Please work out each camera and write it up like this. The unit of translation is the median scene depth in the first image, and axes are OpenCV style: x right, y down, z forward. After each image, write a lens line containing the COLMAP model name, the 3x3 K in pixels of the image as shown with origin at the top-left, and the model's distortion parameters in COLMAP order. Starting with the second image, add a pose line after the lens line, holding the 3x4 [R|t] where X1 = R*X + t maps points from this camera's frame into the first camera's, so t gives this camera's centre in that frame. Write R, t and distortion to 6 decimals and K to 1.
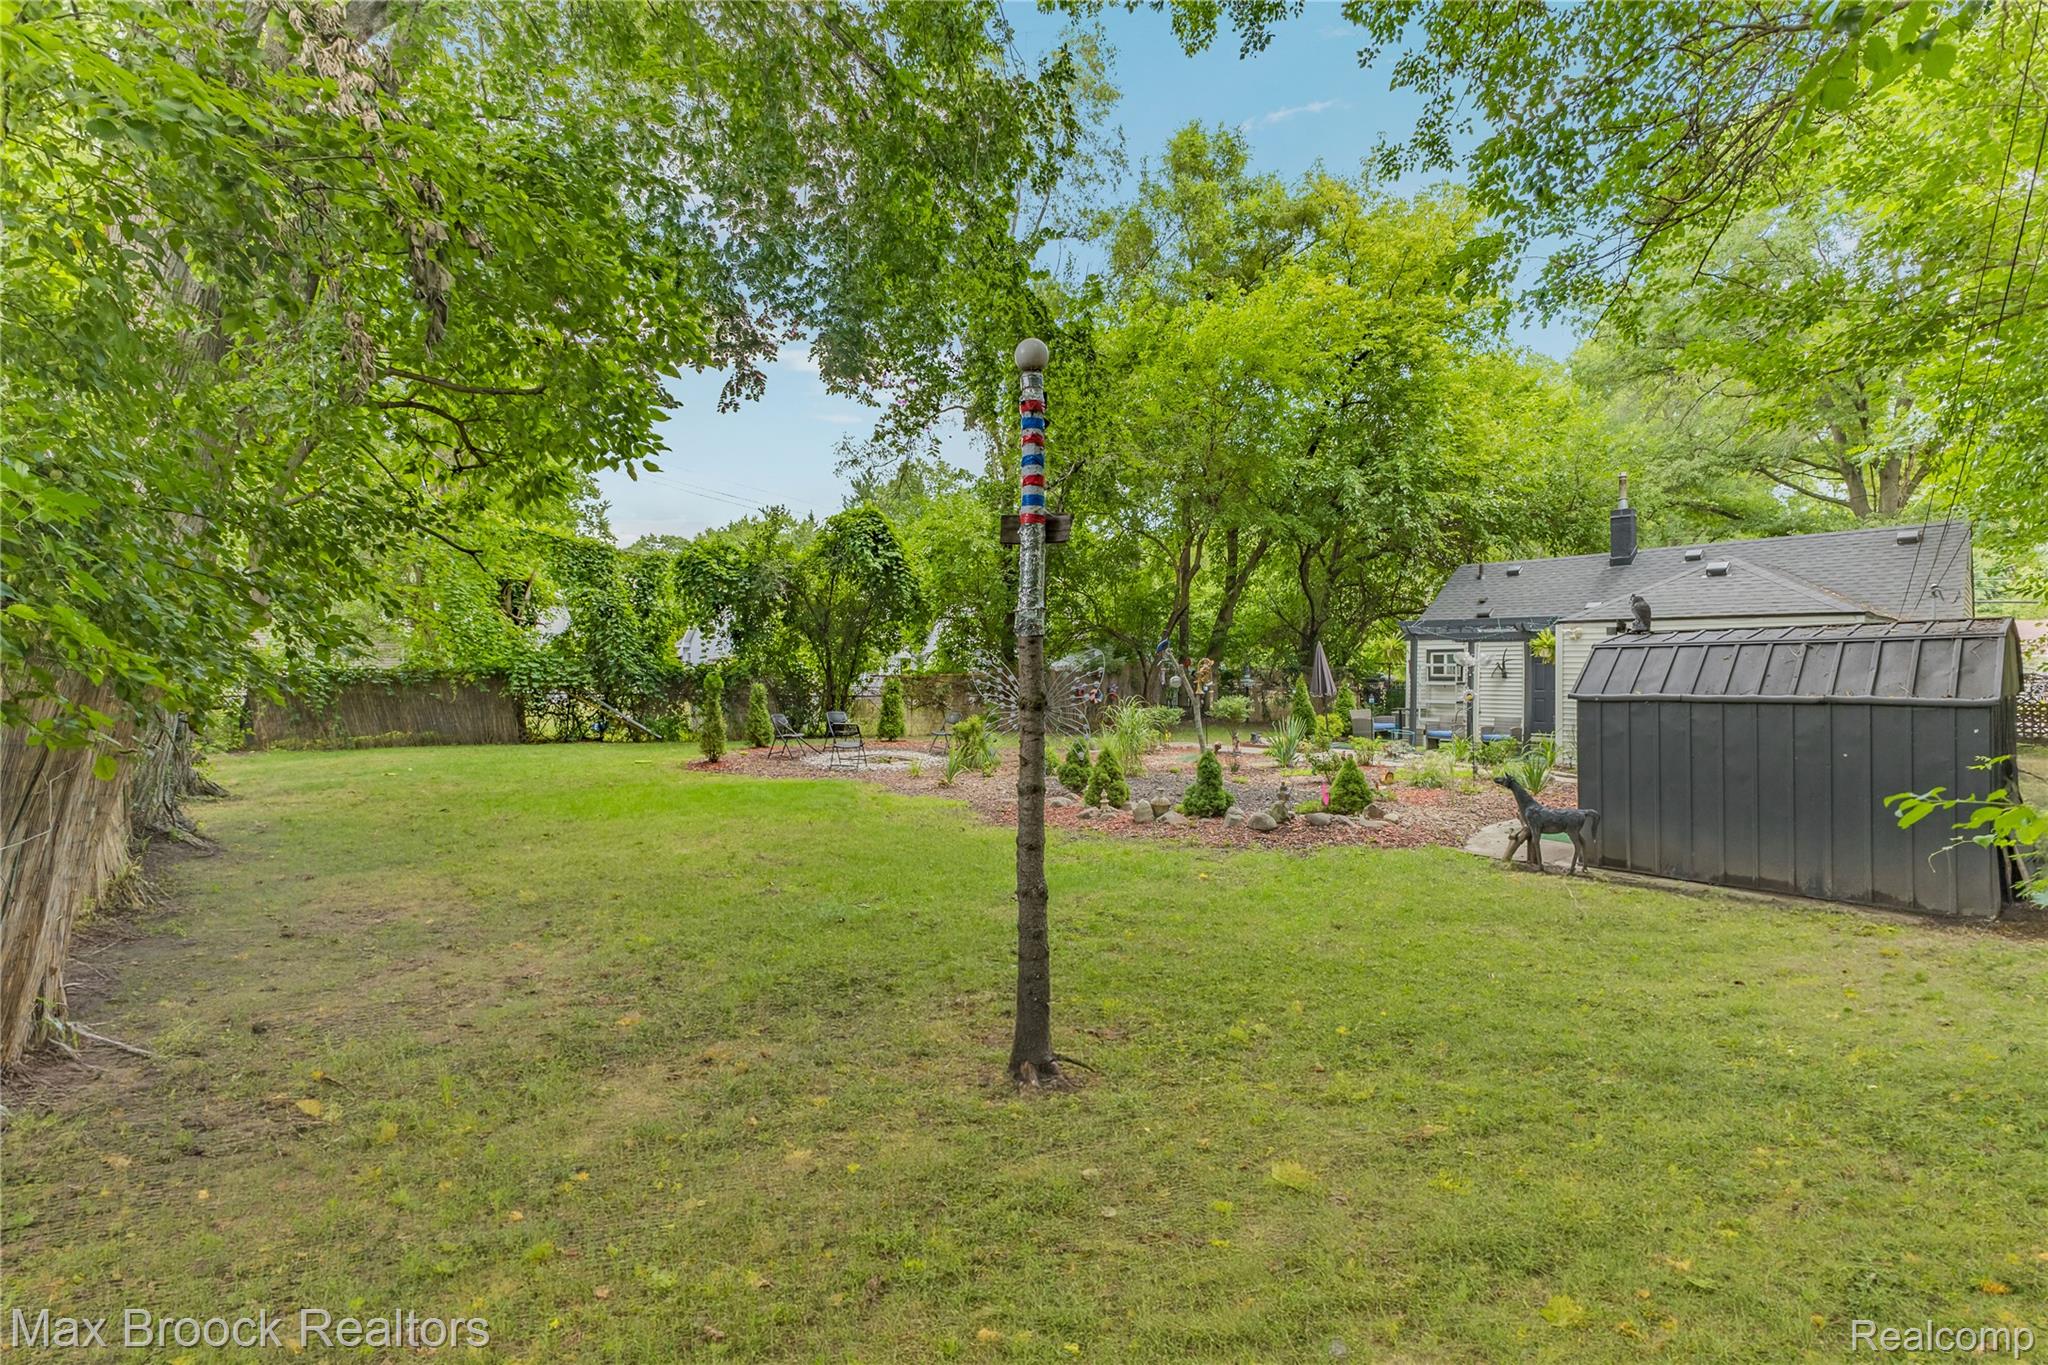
lens RADIAL K [[890.6, 0, 1021.8], [0, 890.6, 683.4], [0, 0, 1]] dist [0.019820, -0.001039]
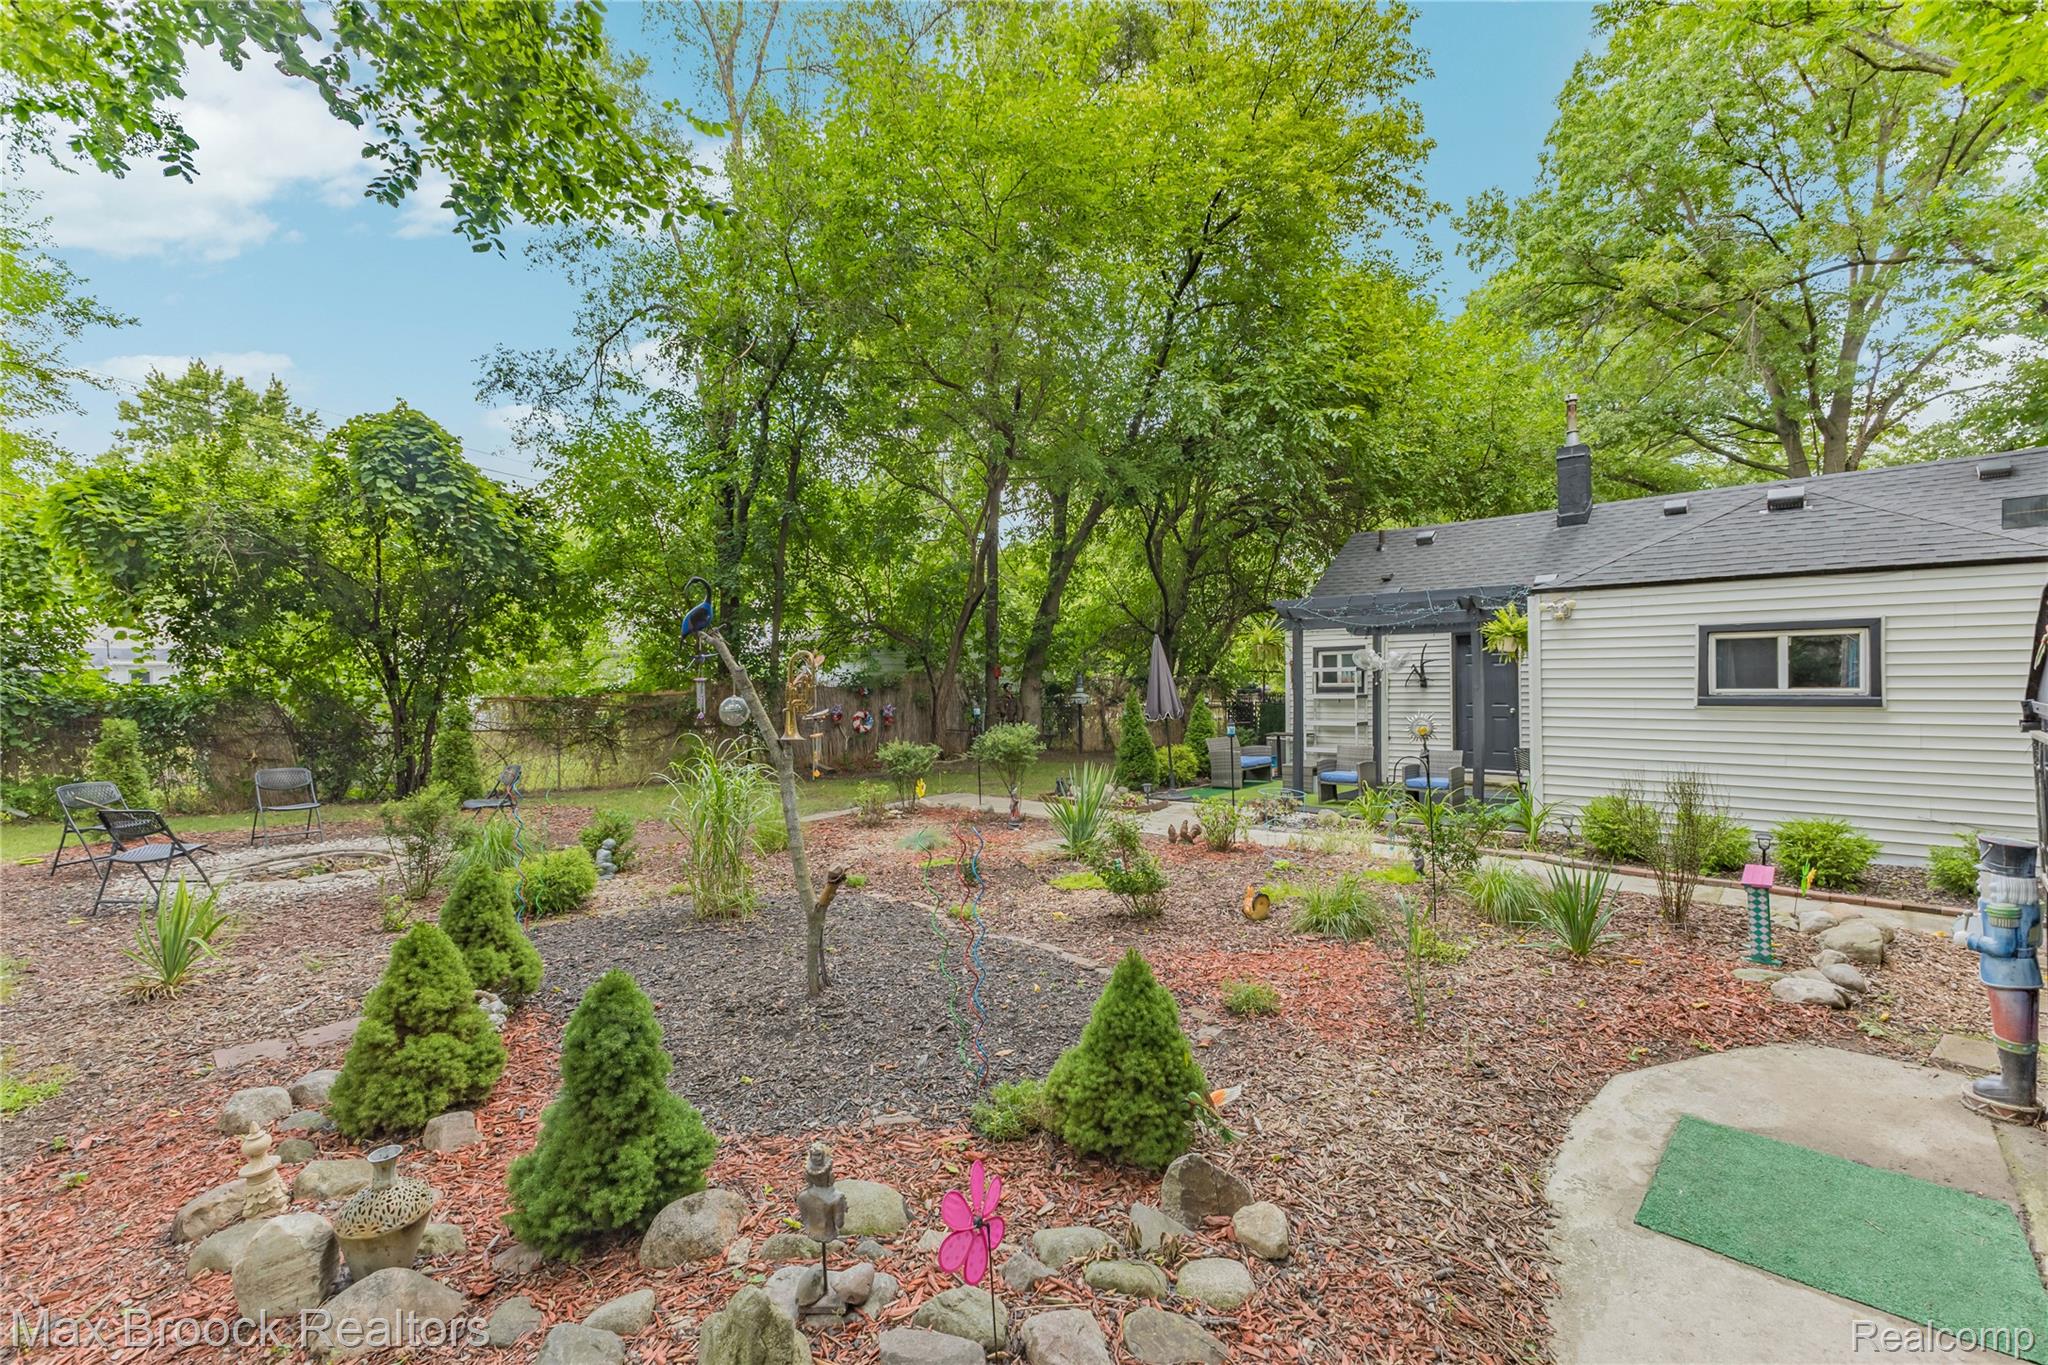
lens RADIAL K [[890.6, 0, 1023.7], [0, 890.6, 679.3], [0, 0, 1]] dist [0.019820, -0.001039]
pose [[0.992270, -0.013844, 0.123327, 0.143653], [0.016418, 0.999668, -0.019873, -0.003396], [-0.123011, 0.021744, 0.992167, 0.339695]]
